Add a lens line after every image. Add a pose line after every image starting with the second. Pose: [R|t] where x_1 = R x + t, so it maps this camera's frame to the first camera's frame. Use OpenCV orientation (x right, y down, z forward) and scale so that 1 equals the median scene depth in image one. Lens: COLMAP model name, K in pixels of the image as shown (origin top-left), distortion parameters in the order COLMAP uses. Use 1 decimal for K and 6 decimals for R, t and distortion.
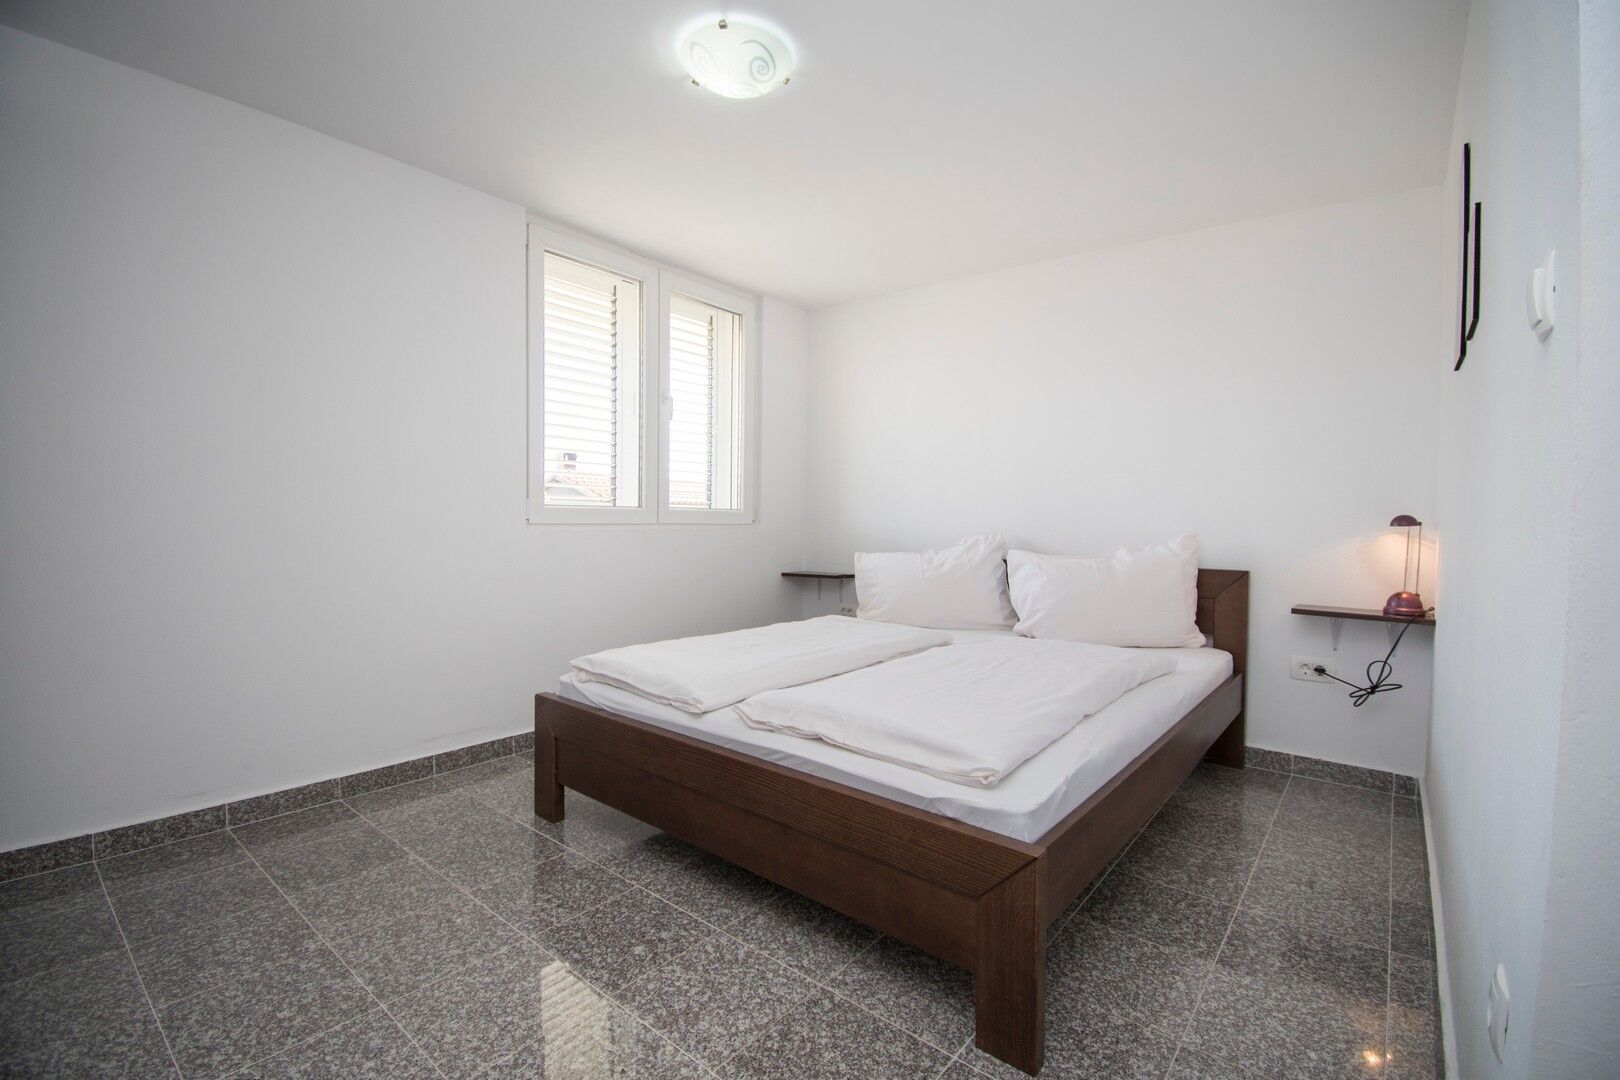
lens RADIAL K [[714.3, 0, 810.1], [0, 714.3, 538.6], [0, 0, 1]] dist [-0.003703, -0.009263]
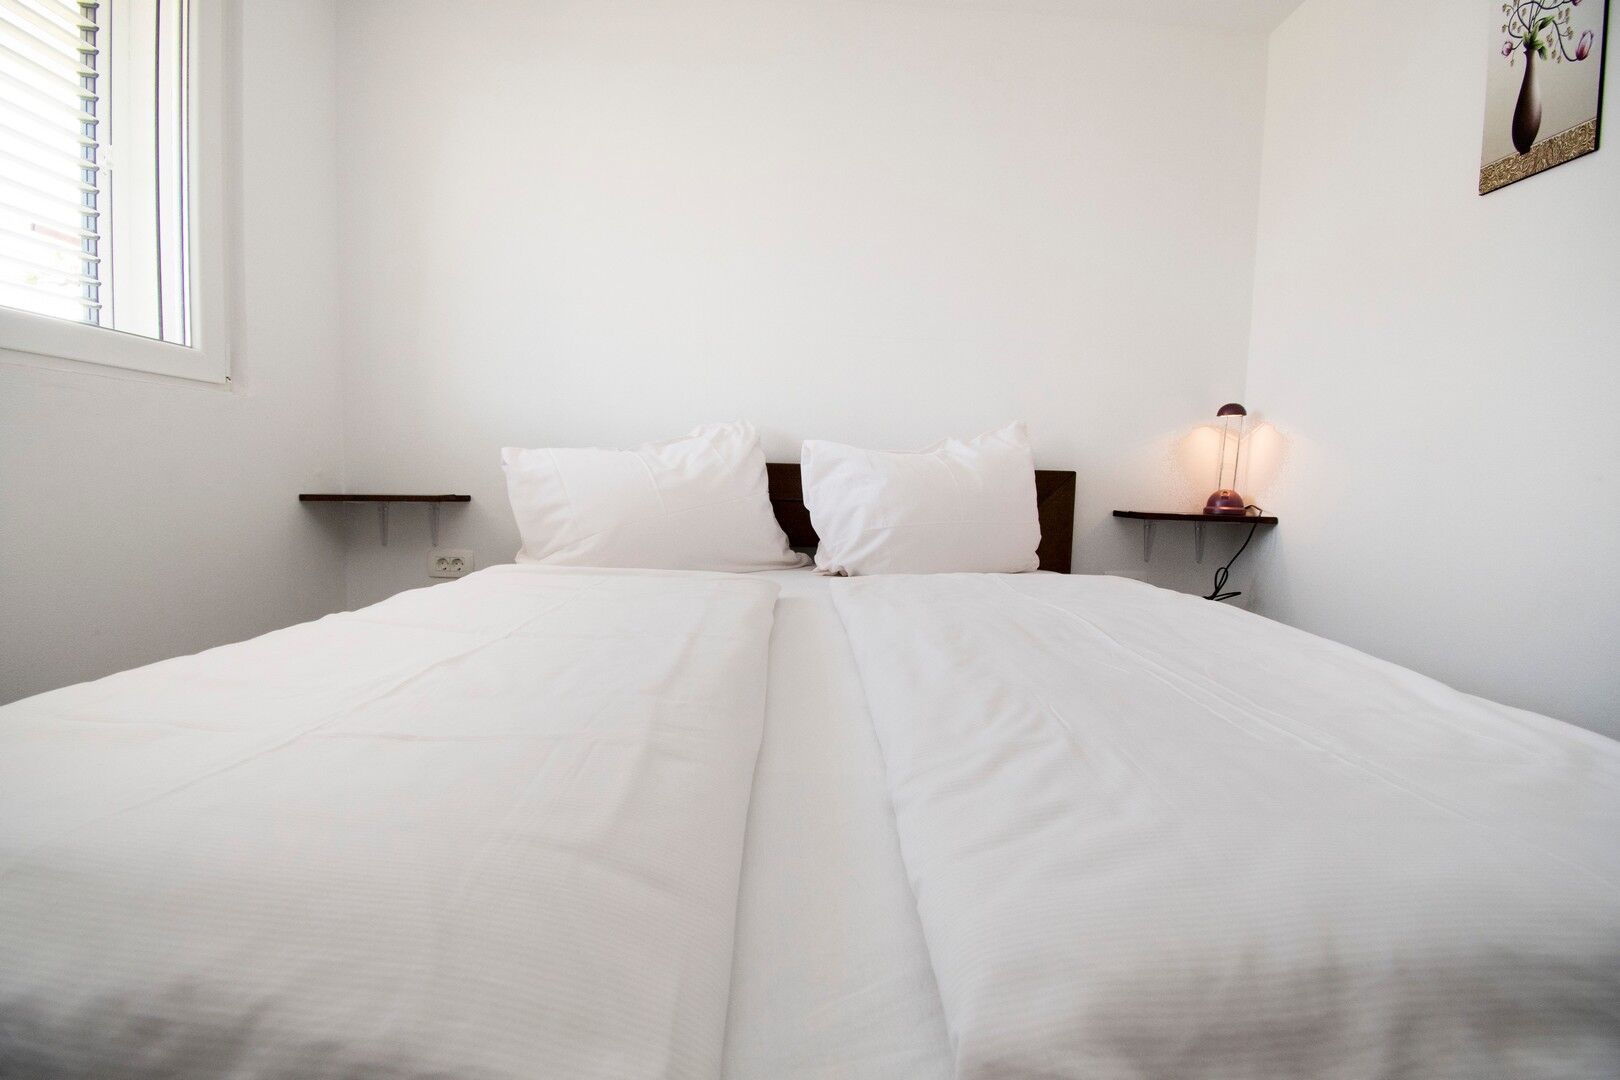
lens RADIAL K [[714.3, 0, 799.6], [0, 714.3, 545.3], [0, 0, 1]] dist [-0.003703, -0.009263]
pose [[0.755145, -0.049666, 0.653674, -0.140383], [0.002748, 0.997357, 0.072604, 0.064789], [-0.655553, -0.053030, 0.753285, 0.553189]]
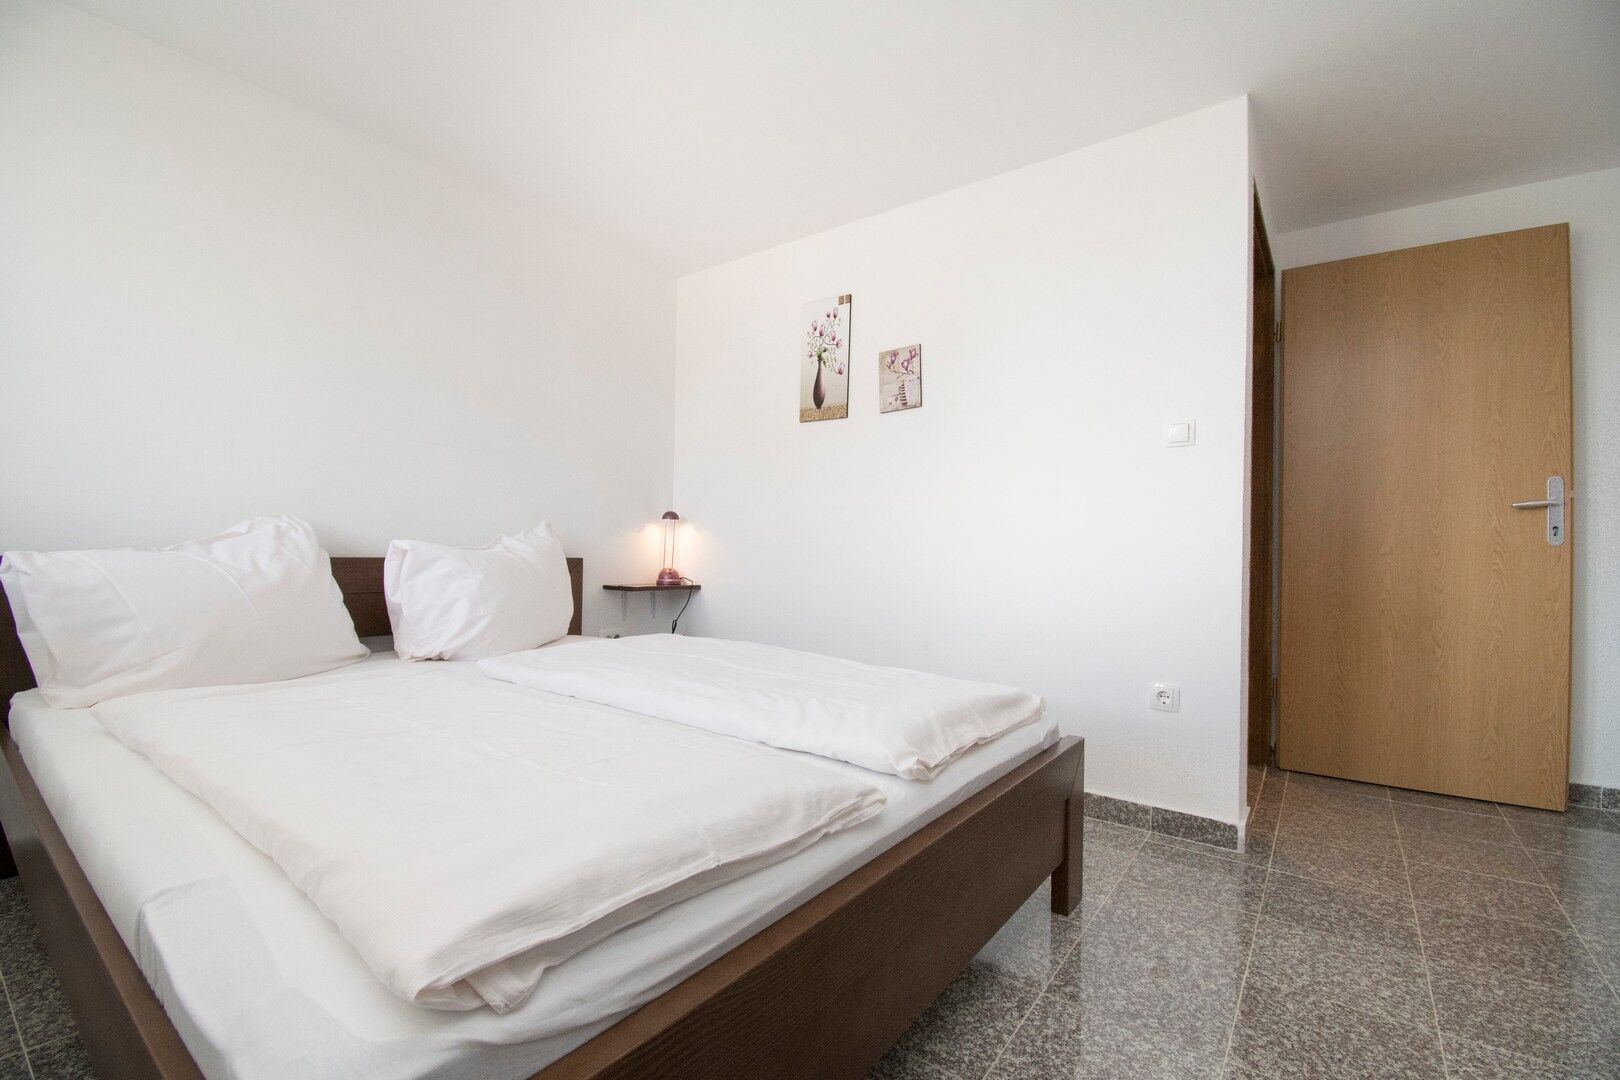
lens RADIAL K [[714.3, 0, 809.4], [0, 714.3, 542.2], [0, 0, 1]] dist [-0.003703, -0.009263]
pose [[-0.059203, -0.002280, 0.998243, -0.439903], [0.008258, 0.999962, 0.002773, 0.020179], [-0.998212, 0.008407, -0.059182, 0.673404]]
